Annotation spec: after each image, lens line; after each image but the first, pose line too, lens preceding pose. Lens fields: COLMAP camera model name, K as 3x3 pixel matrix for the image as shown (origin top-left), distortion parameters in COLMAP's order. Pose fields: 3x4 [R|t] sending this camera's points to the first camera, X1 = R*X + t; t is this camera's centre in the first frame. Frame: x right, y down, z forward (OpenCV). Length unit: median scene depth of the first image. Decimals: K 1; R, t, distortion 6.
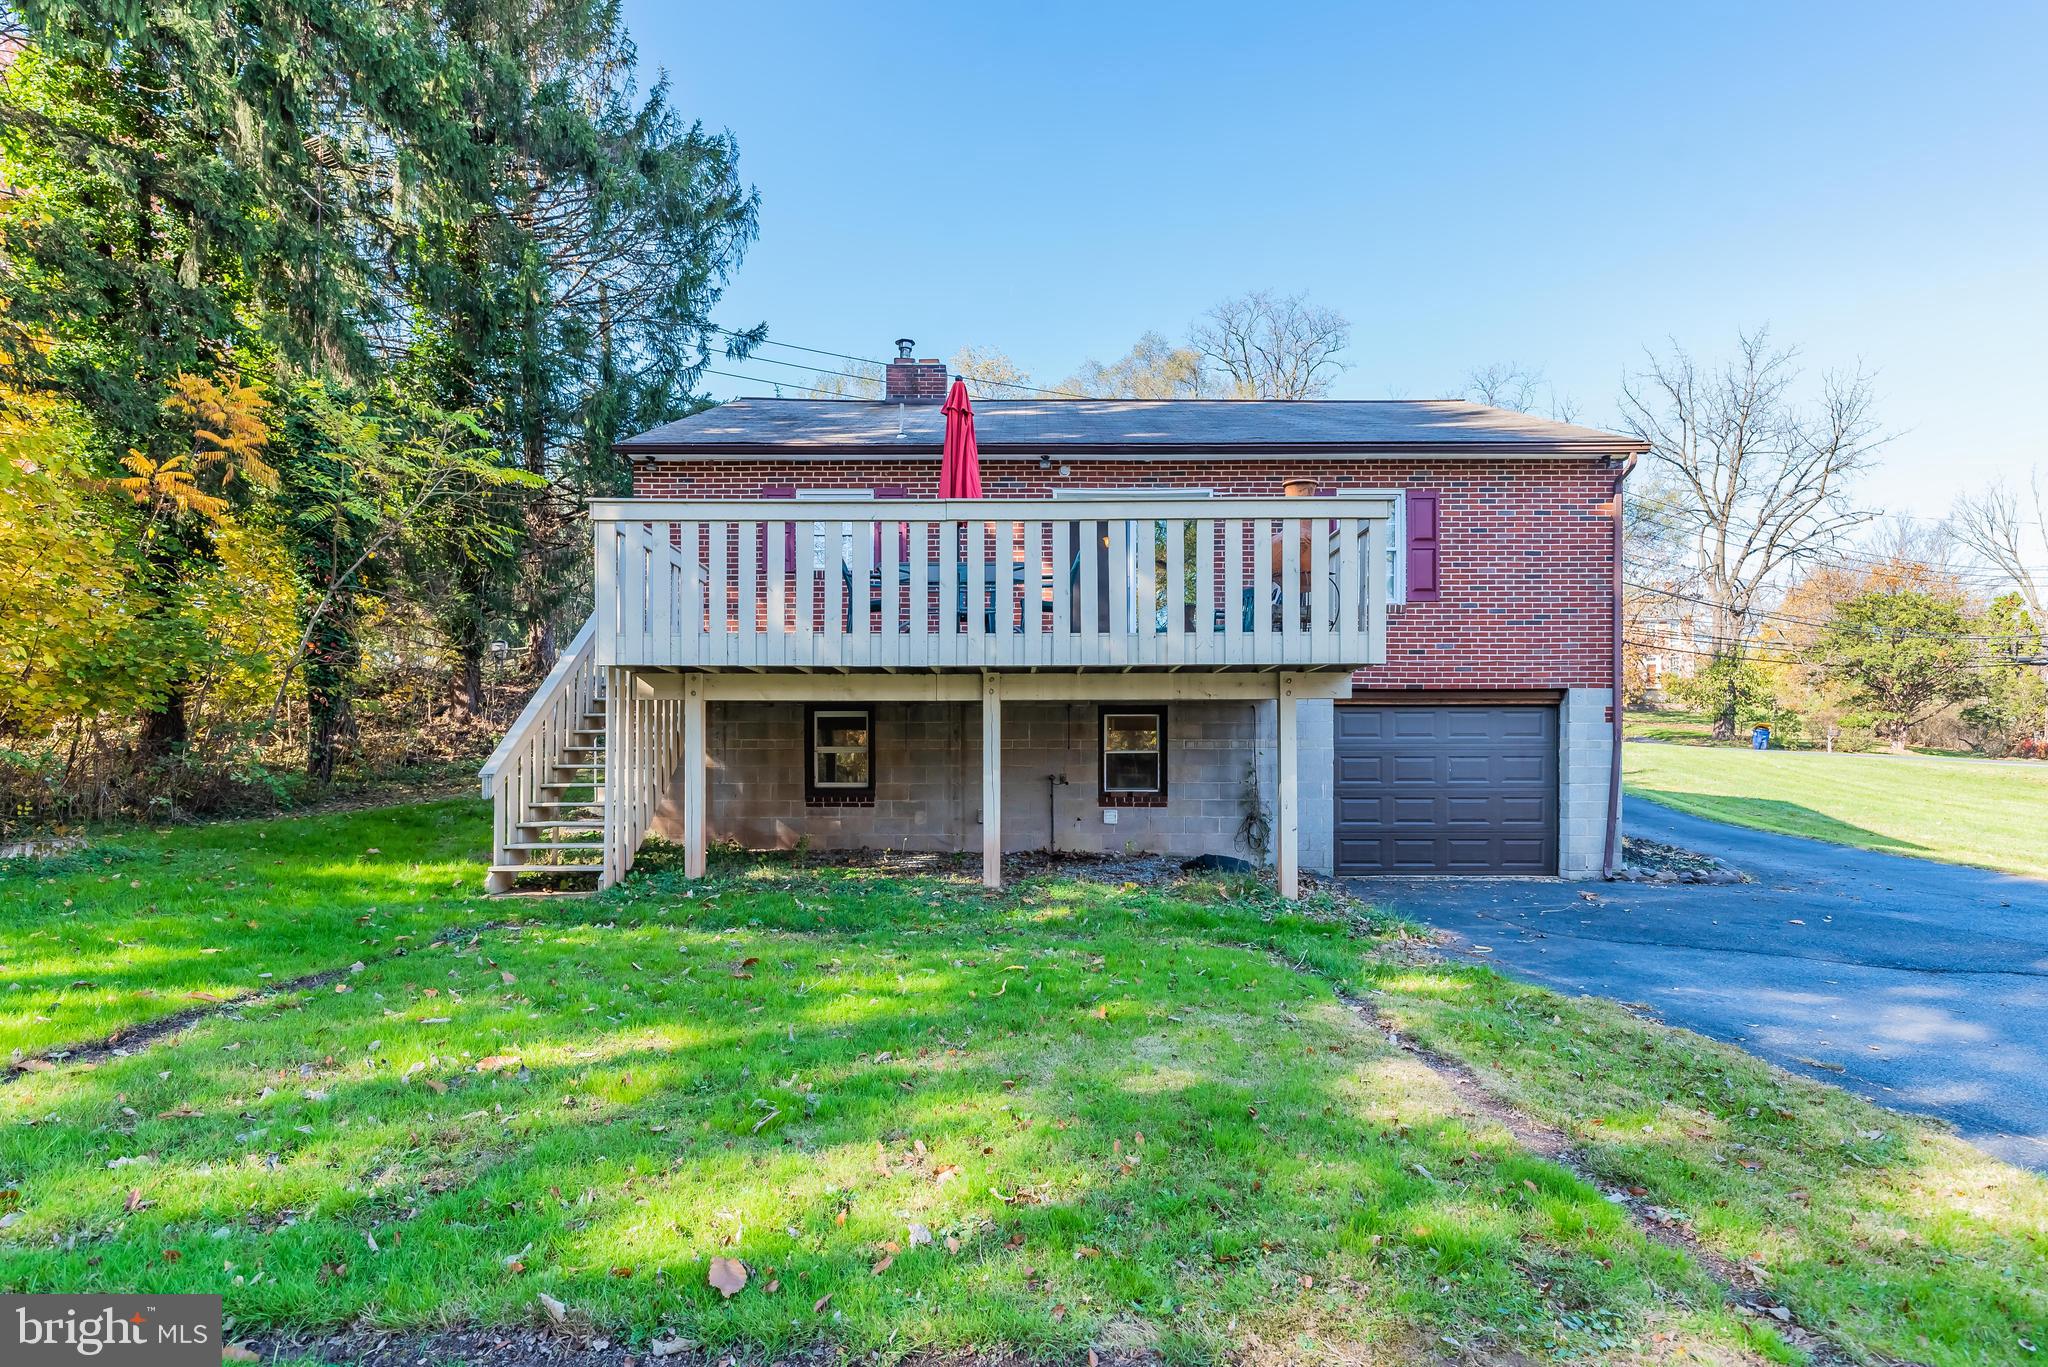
lens RADIAL K [[1022.5, 0, 1018.7], [0, 1022.5, 748.6], [0, 0, 1]] dist [-0.002578, 0.001139]
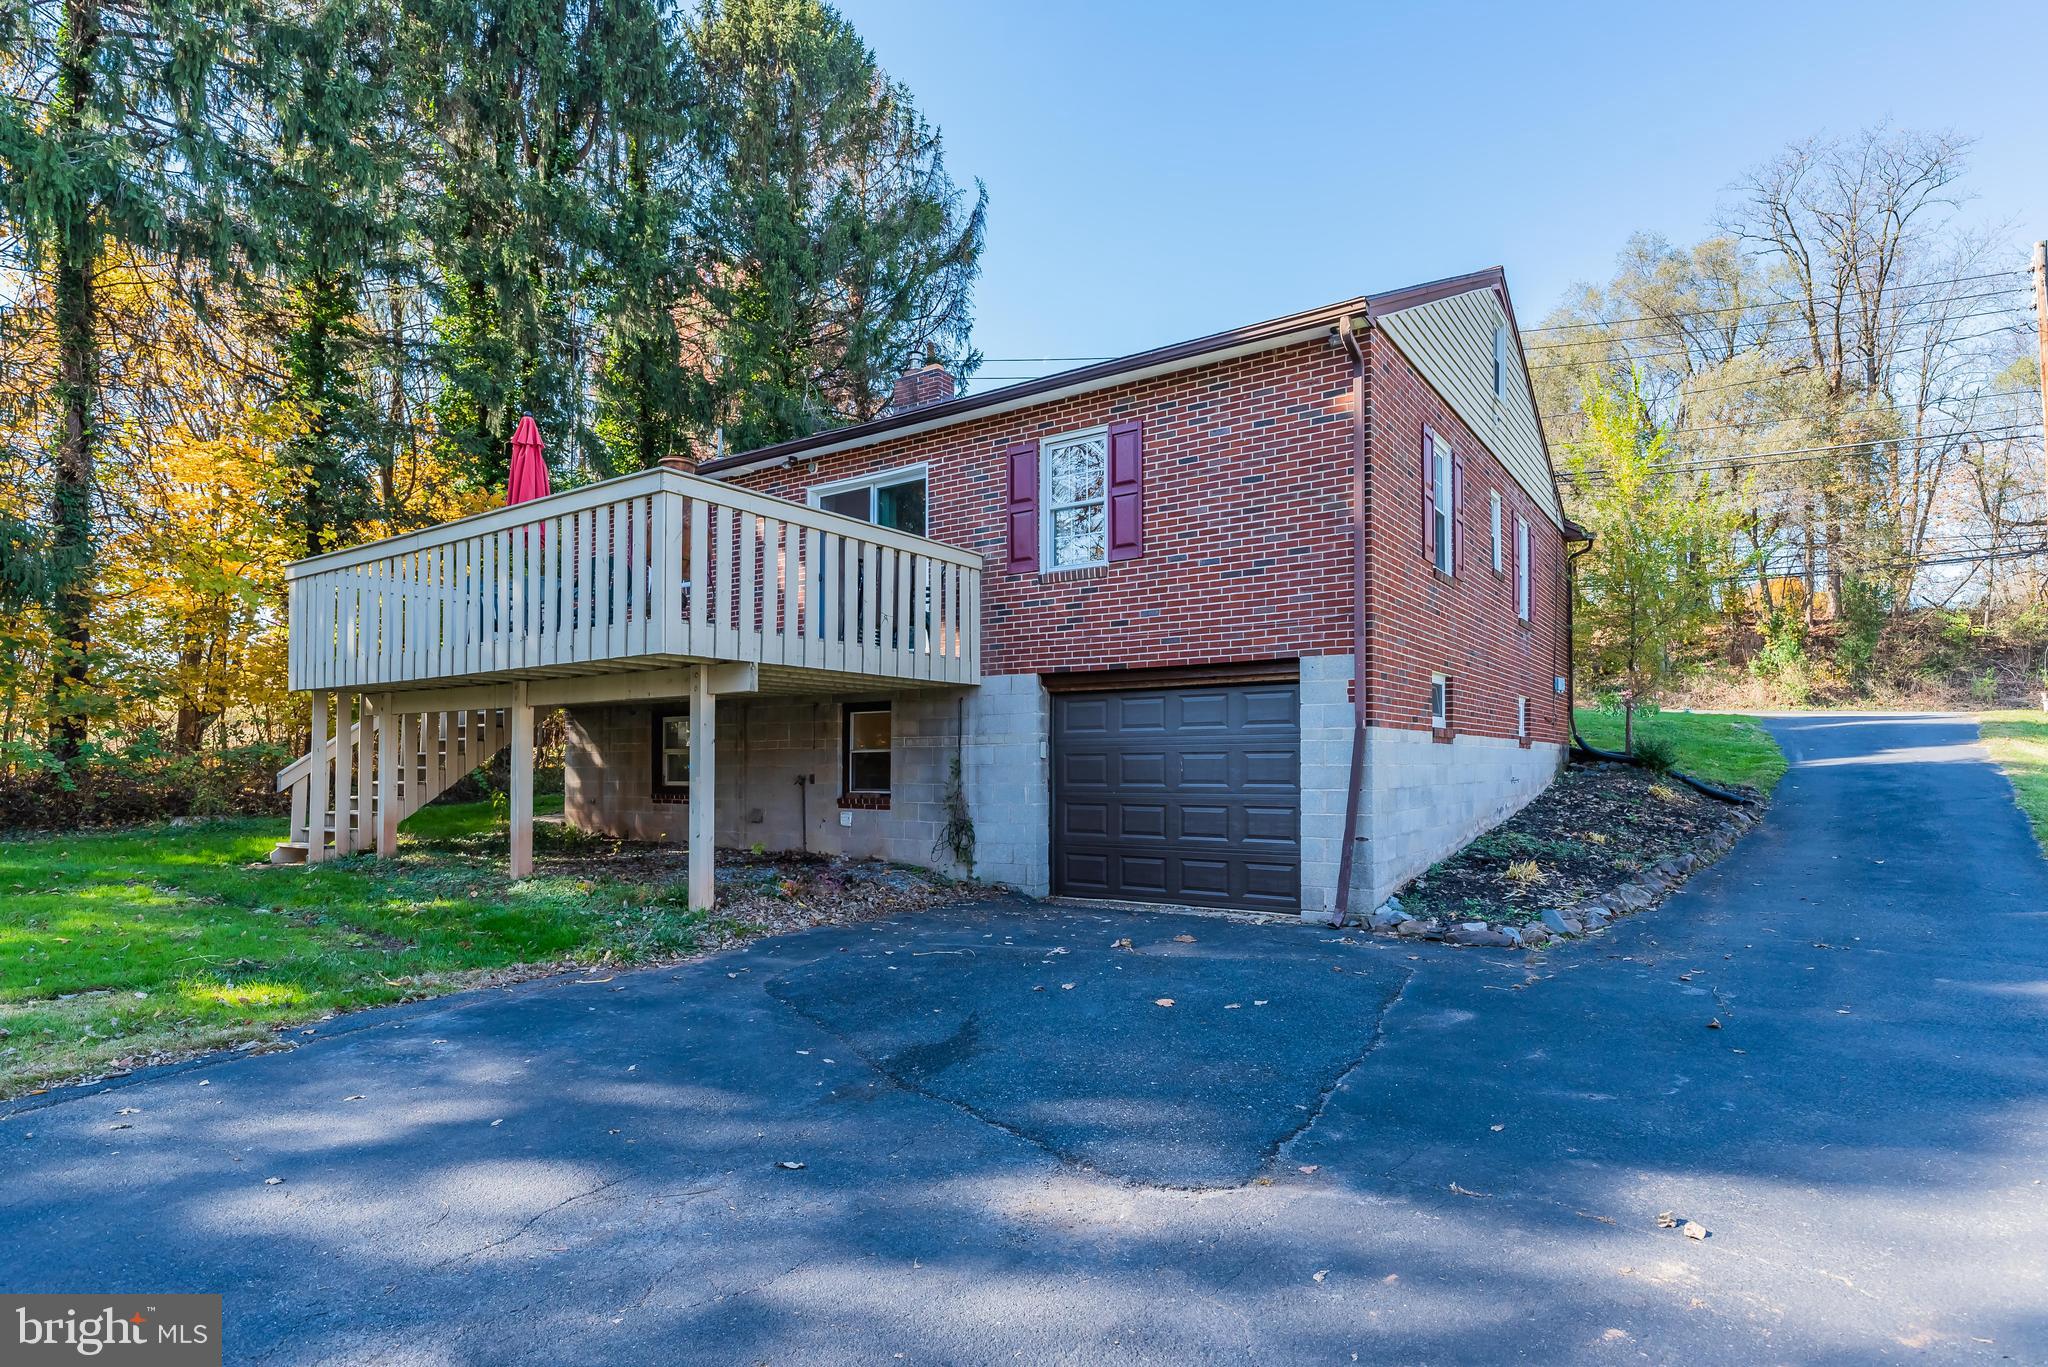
lens RADIAL K [[1022.5, 0, 1044.3], [0, 1022.5, 723.1], [0, 0, 1]] dist [-0.002578, 0.001139]
pose [[0.843096, -0.024242, -0.537217, 0.765009], [0.012588, 0.999599, -0.025352, 0.003632], [0.537616, 0.014612, 0.843063, 0.289908]]
